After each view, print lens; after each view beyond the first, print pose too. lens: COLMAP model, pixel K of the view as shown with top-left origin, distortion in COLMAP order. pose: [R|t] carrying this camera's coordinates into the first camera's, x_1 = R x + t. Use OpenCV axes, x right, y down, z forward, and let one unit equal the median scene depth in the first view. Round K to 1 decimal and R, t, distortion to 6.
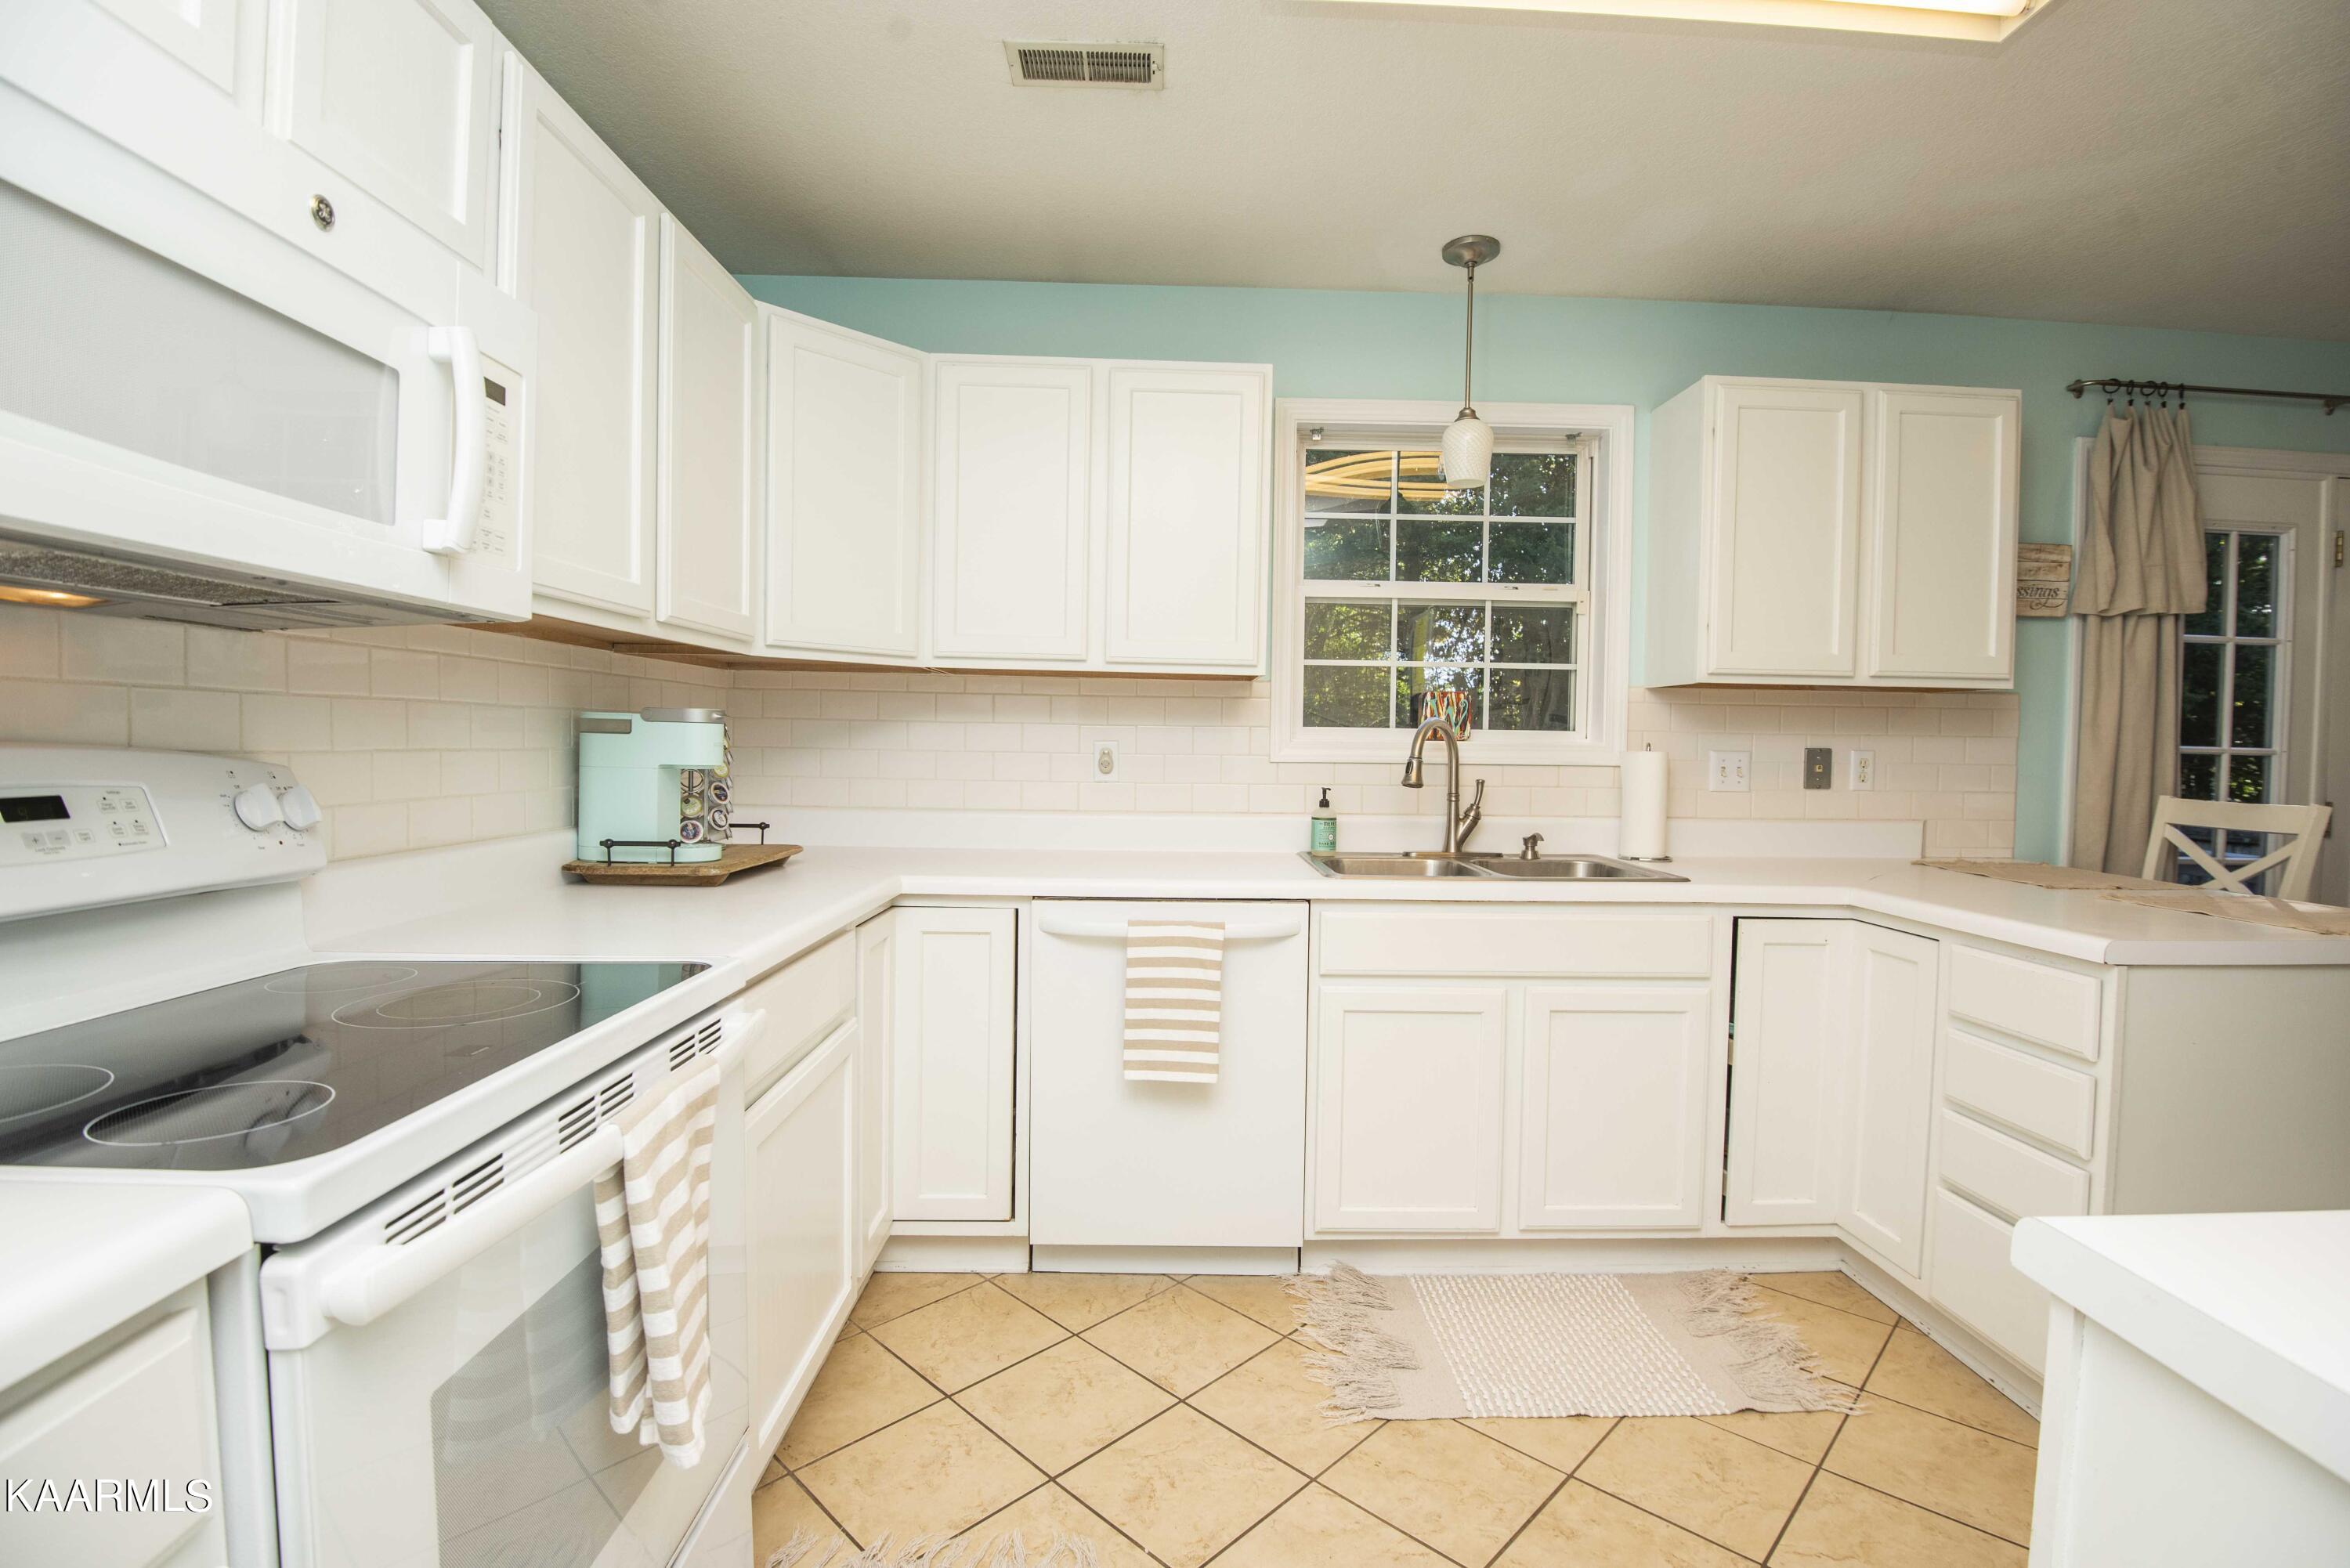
lens RADIAL K [[1077.1, 0, 1184.4], [0, 1077.1, 787.3], [0, 0, 1]] dist [-0.041374, -0.003622]
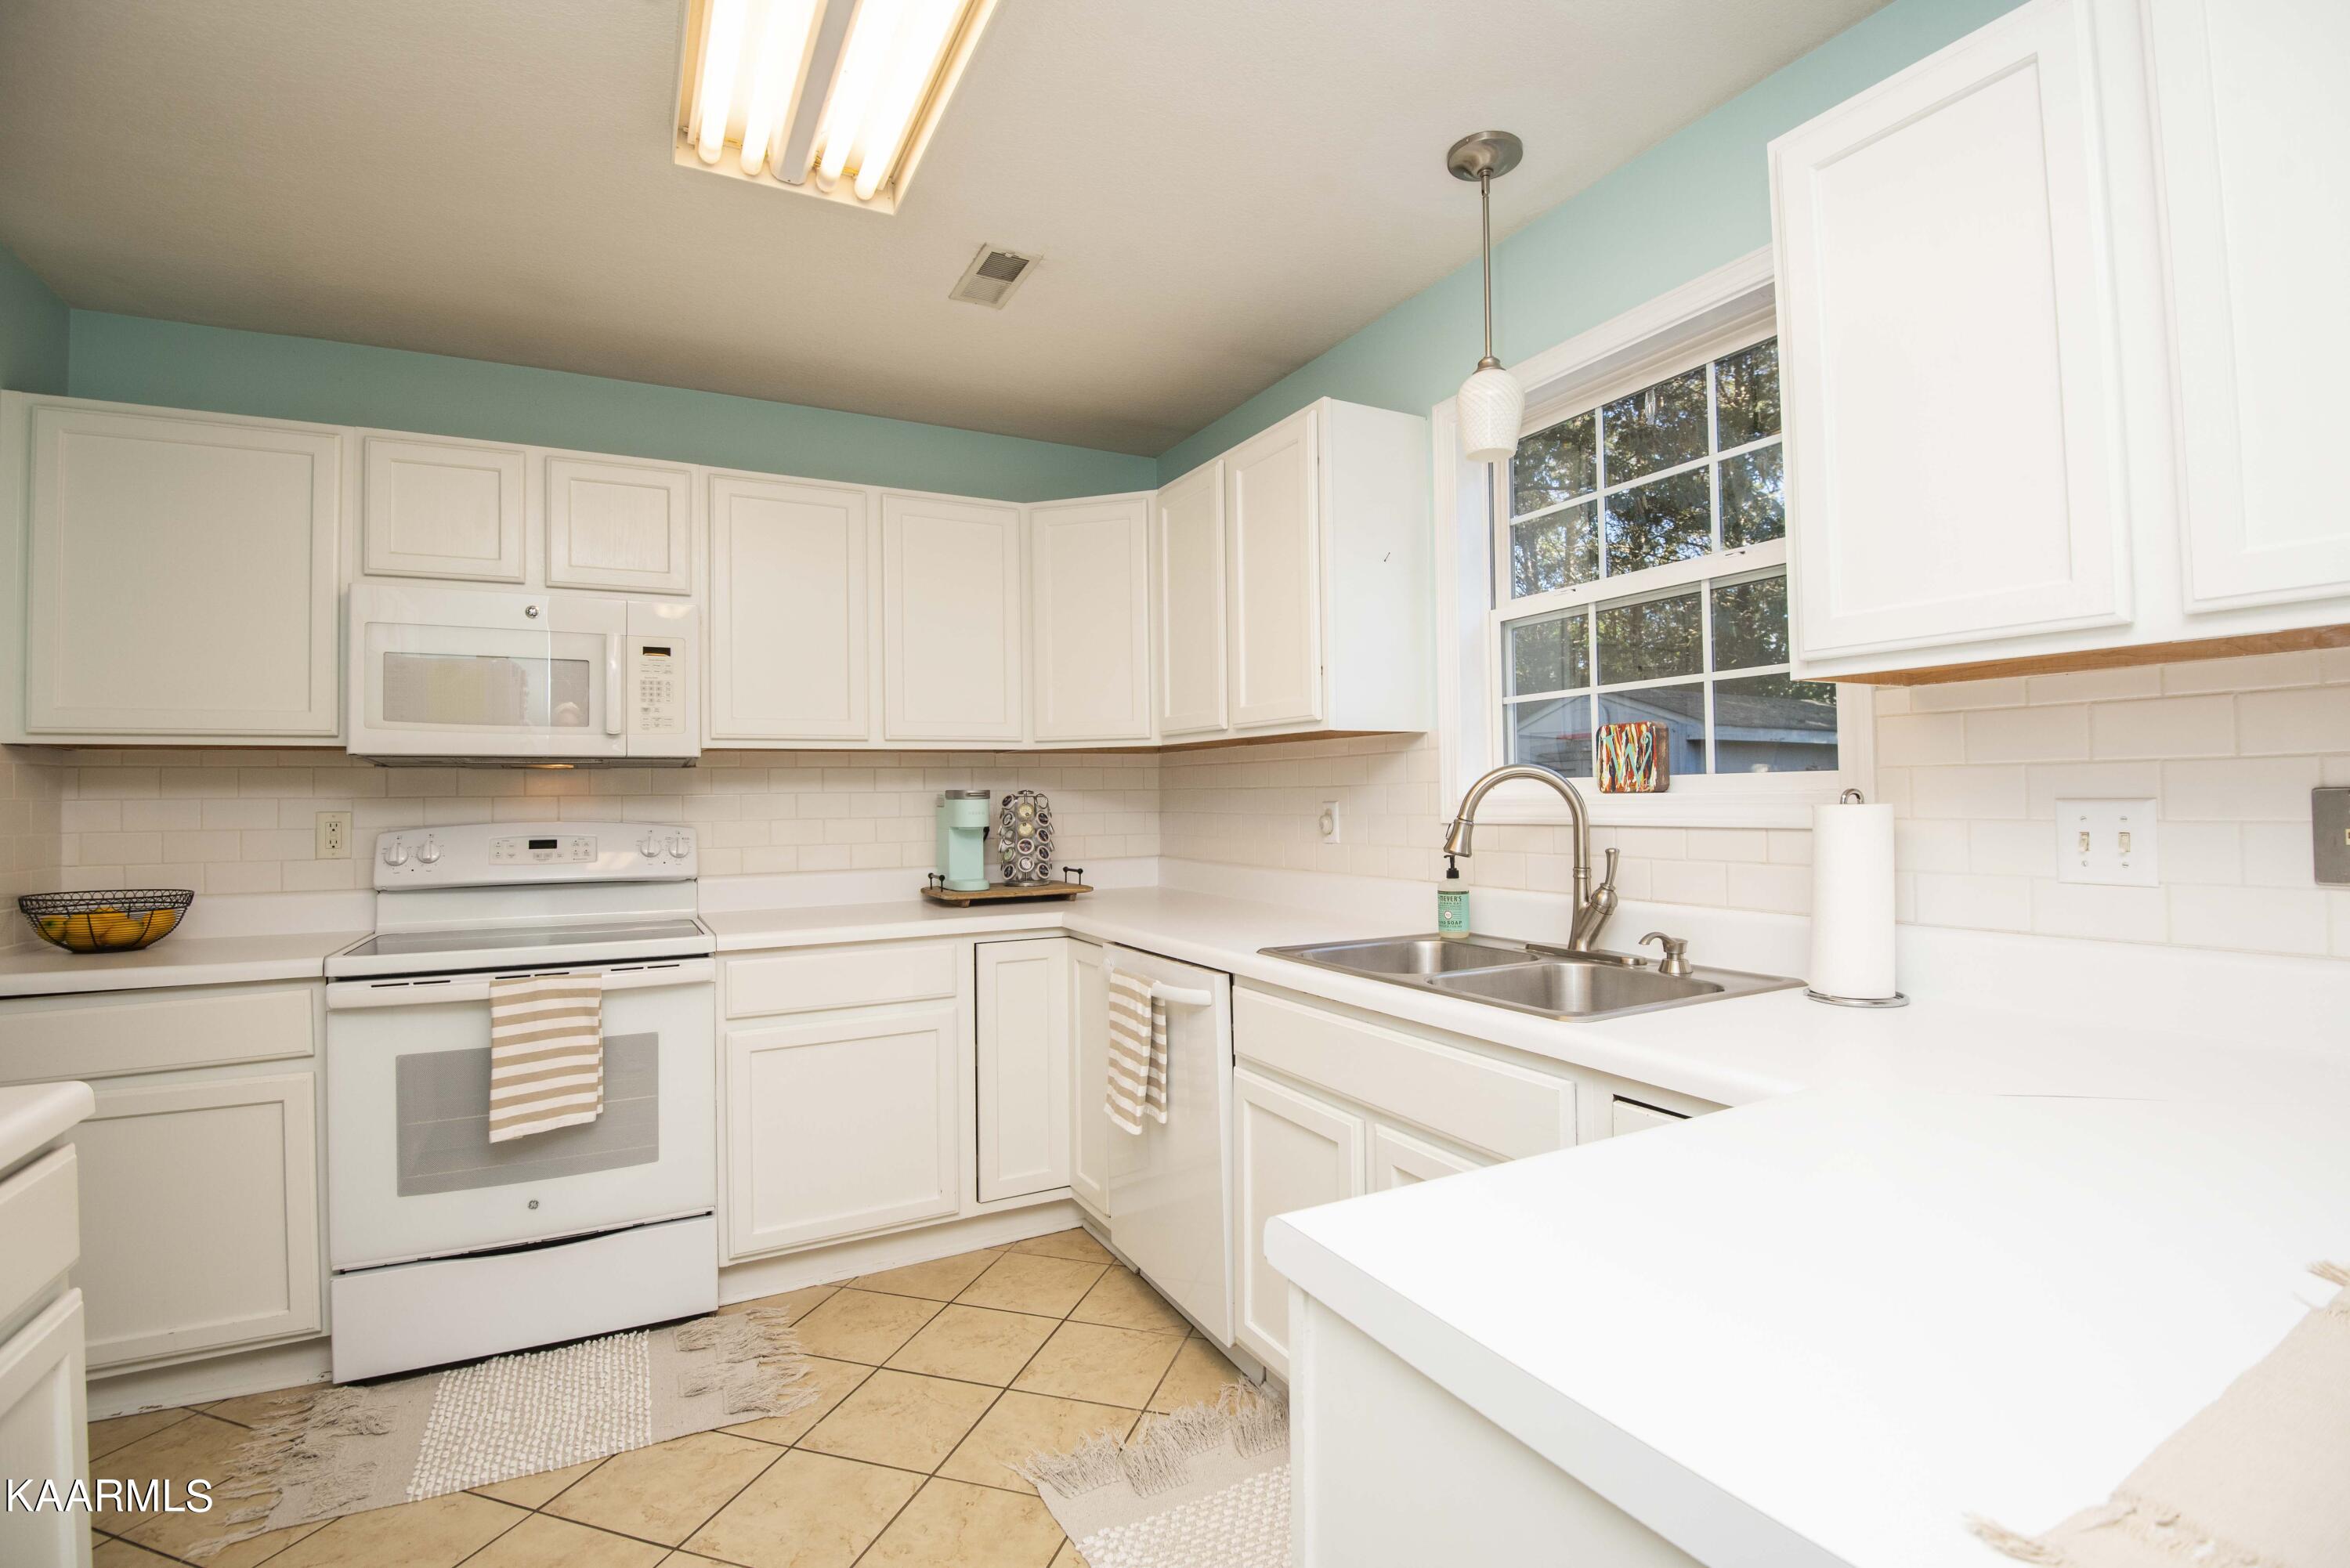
lens RADIAL K [[1077.1, 0, 1189.0], [0, 1077.1, 781.1], [0, 0, 1]] dist [-0.041374, -0.003622]
pose [[0.454452, -0.032330, -0.890184, 0.775099], [-0.013579, 0.998974, -0.043213, -0.017439], [0.890668, 0.031726, 0.453547, 0.442759]]
